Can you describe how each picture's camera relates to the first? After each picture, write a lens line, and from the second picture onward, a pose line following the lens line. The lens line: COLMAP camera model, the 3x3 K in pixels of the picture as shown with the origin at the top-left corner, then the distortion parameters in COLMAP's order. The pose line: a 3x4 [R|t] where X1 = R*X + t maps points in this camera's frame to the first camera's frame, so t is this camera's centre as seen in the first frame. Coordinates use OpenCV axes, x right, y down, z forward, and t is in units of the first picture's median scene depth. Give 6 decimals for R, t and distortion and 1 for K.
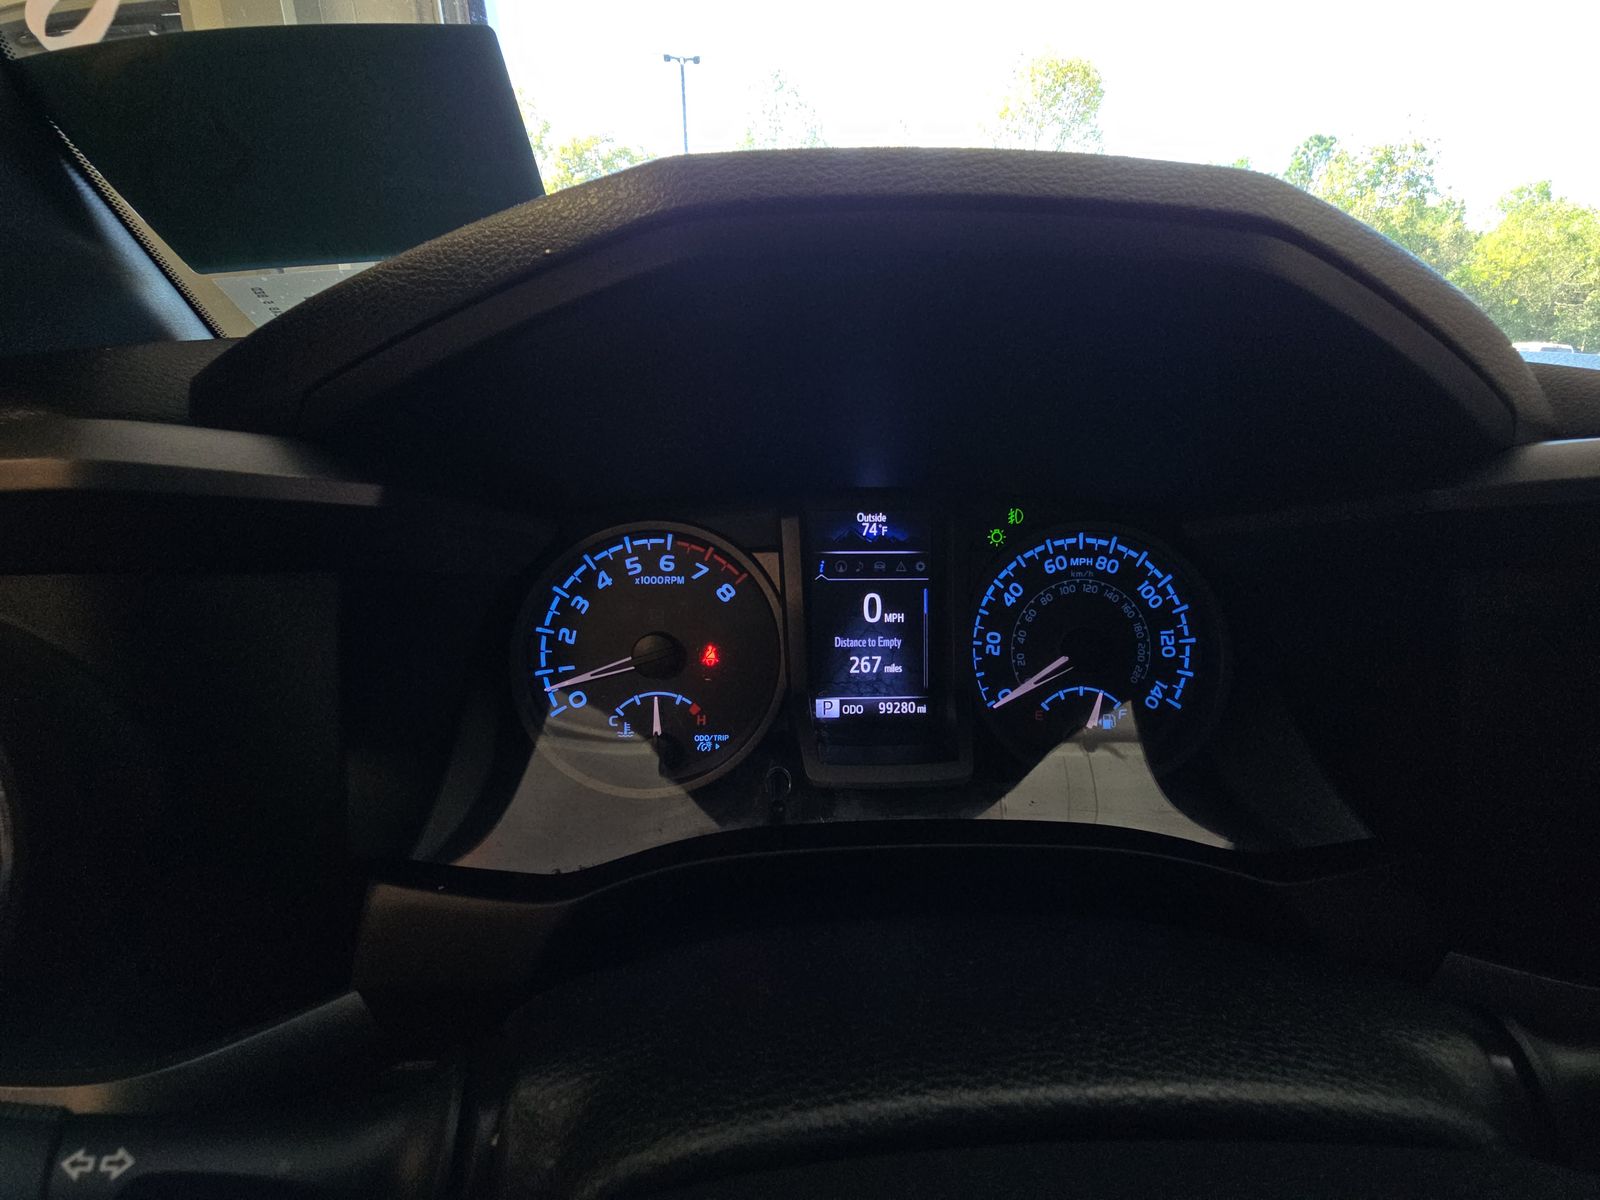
lens RADIAL K [[644.9, 0, 806.3], [0, 644.9, 592.7], [0, 0, 1]] dist [0.015852, -0.002943]
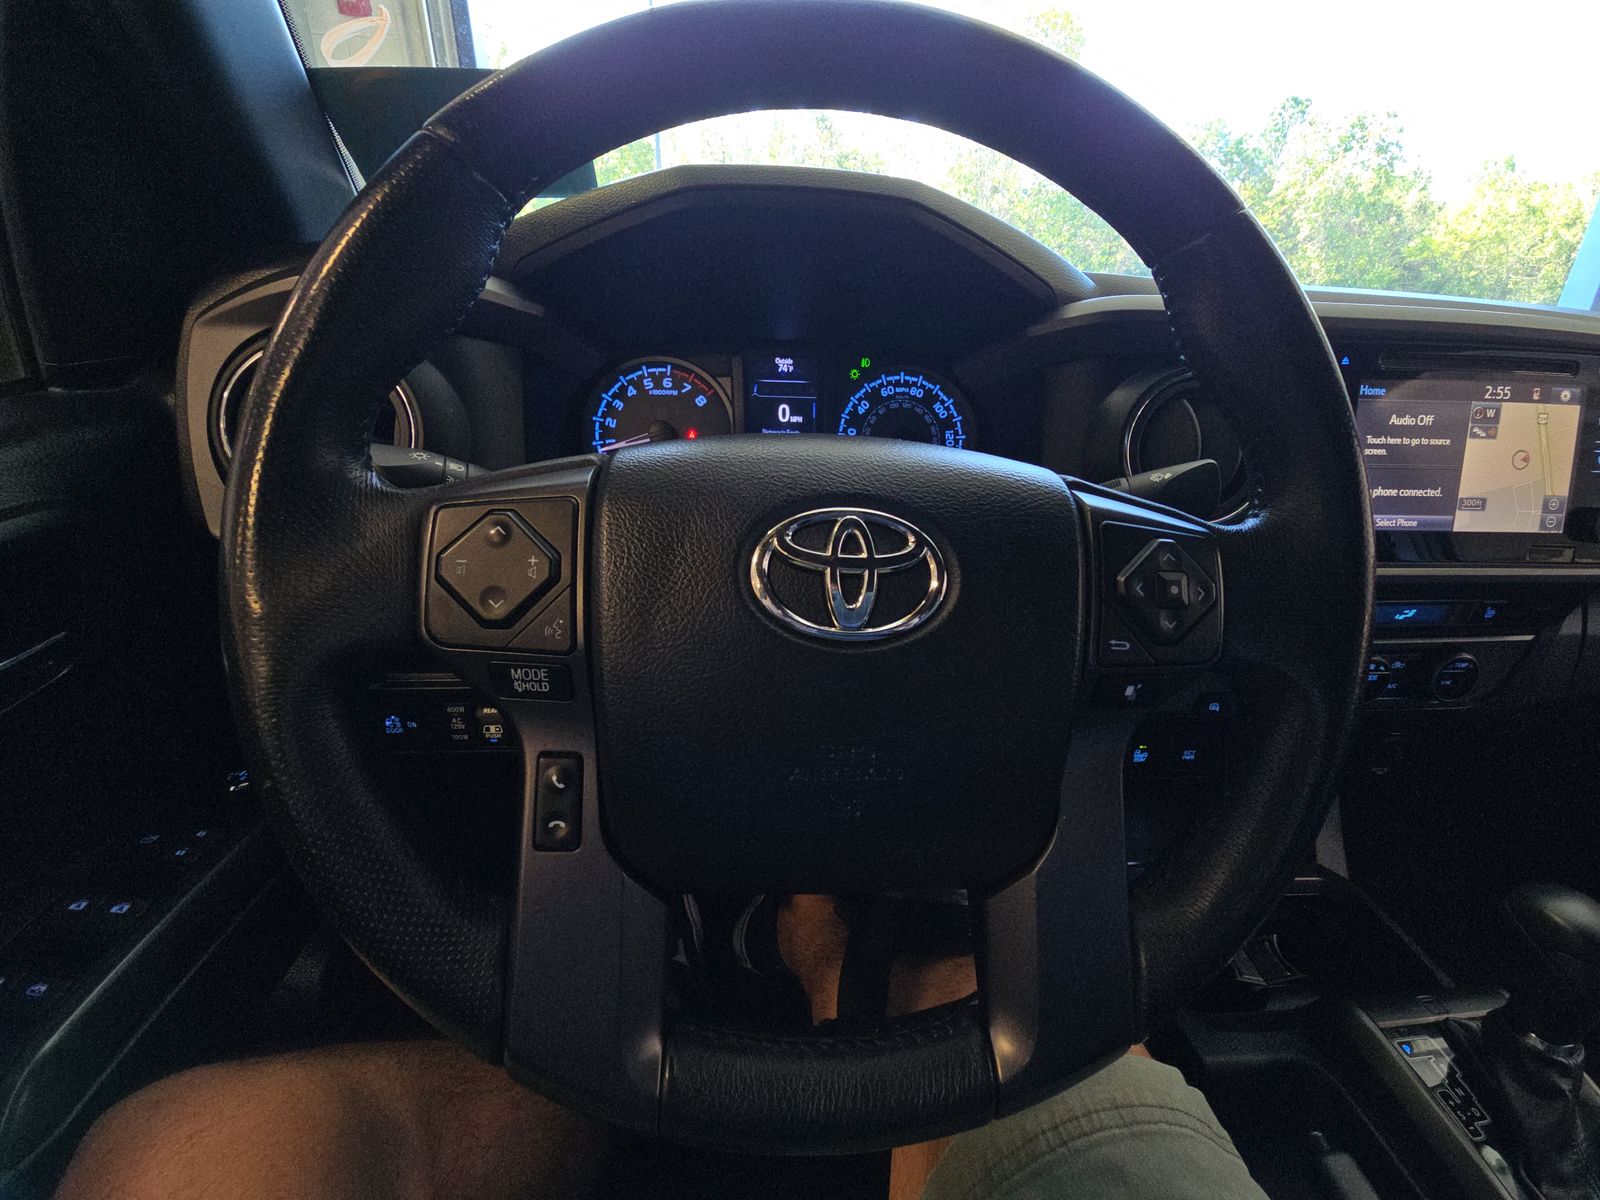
lens RADIAL K [[644.9, 0, 806.4], [0, 644.9, 584.5], [0, 0, 1]] dist [0.015852, -0.002943]
pose [[0.998964, 0.009171, 0.044565, 0.088767], [-0.011495, 0.998572, 0.052178, 0.398494], [-0.044023, -0.052636, 0.997643, -0.792130]]
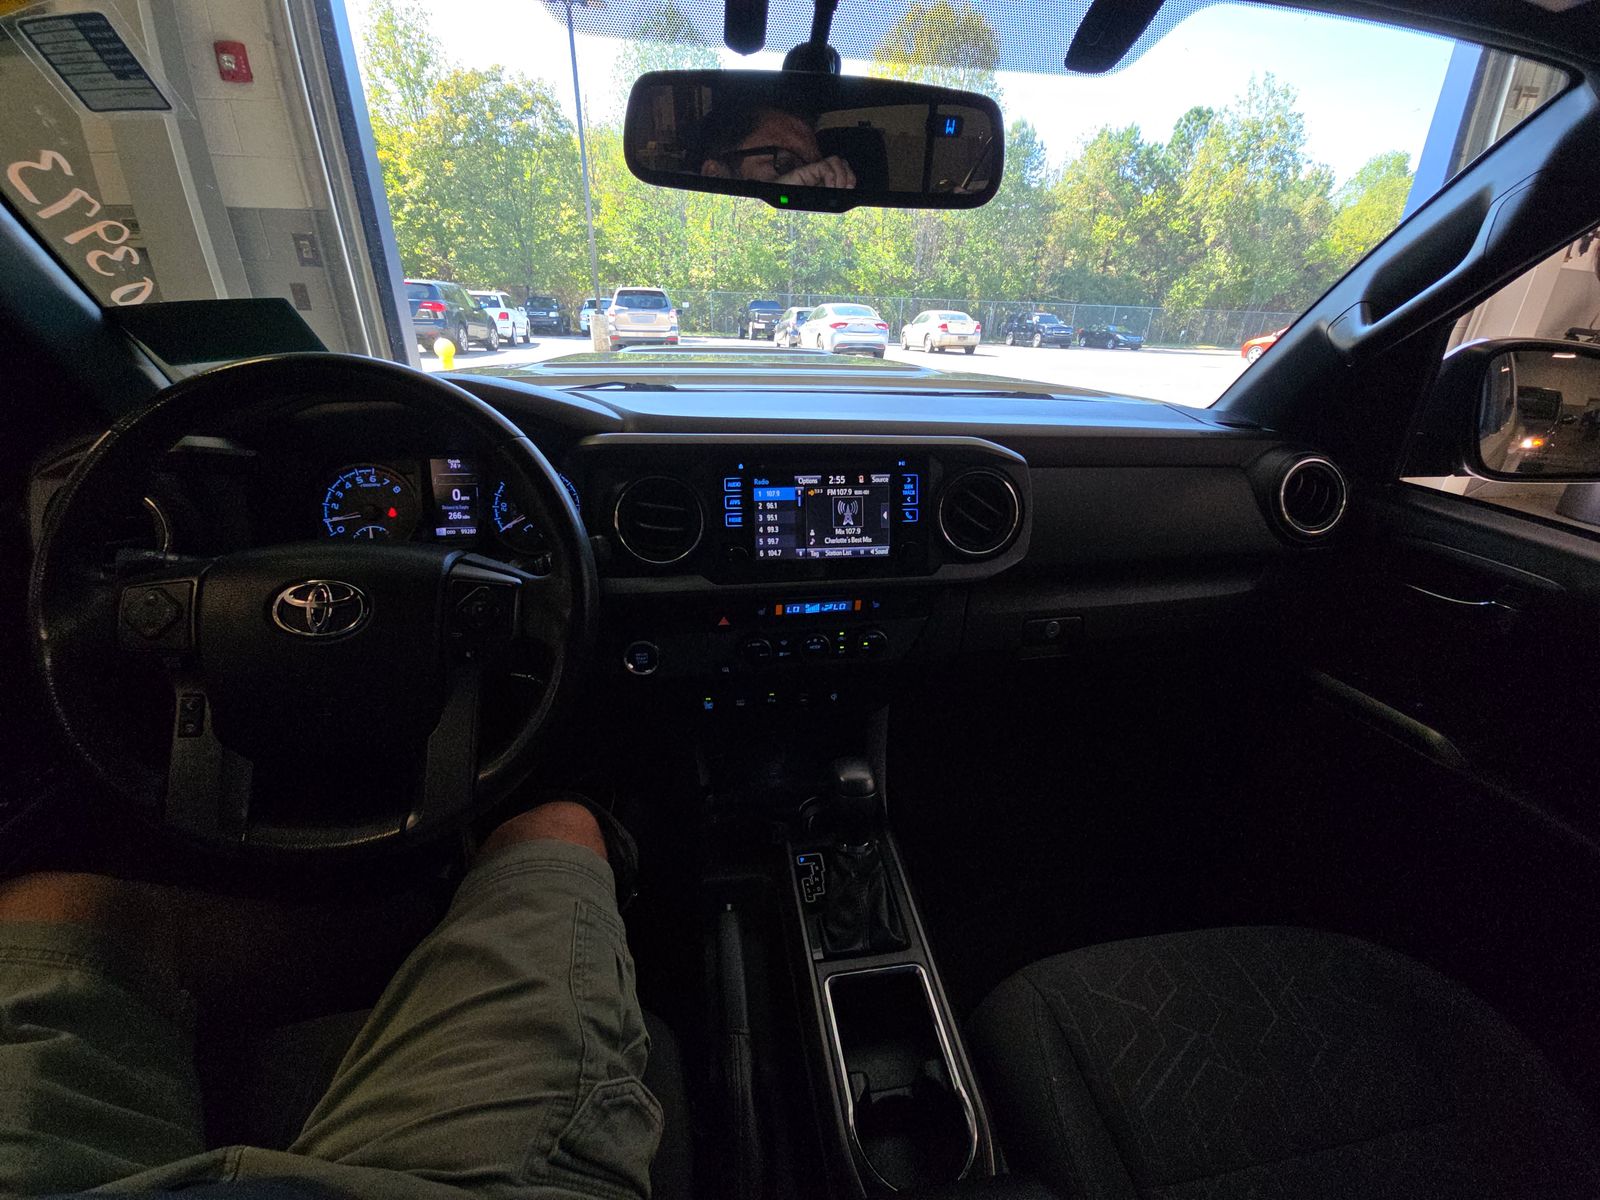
lens RADIAL K [[644.9, 0, 798.0], [0, 644.9, 583.6], [0, 0, 1]] dist [0.015852, -0.002943]
pose [[0.993785, -0.033471, 0.106169, 1.225063], [0.029081, 0.998667, 0.042633, 0.321818], [-0.107454, -0.039281, 0.993434, -1.876306]]
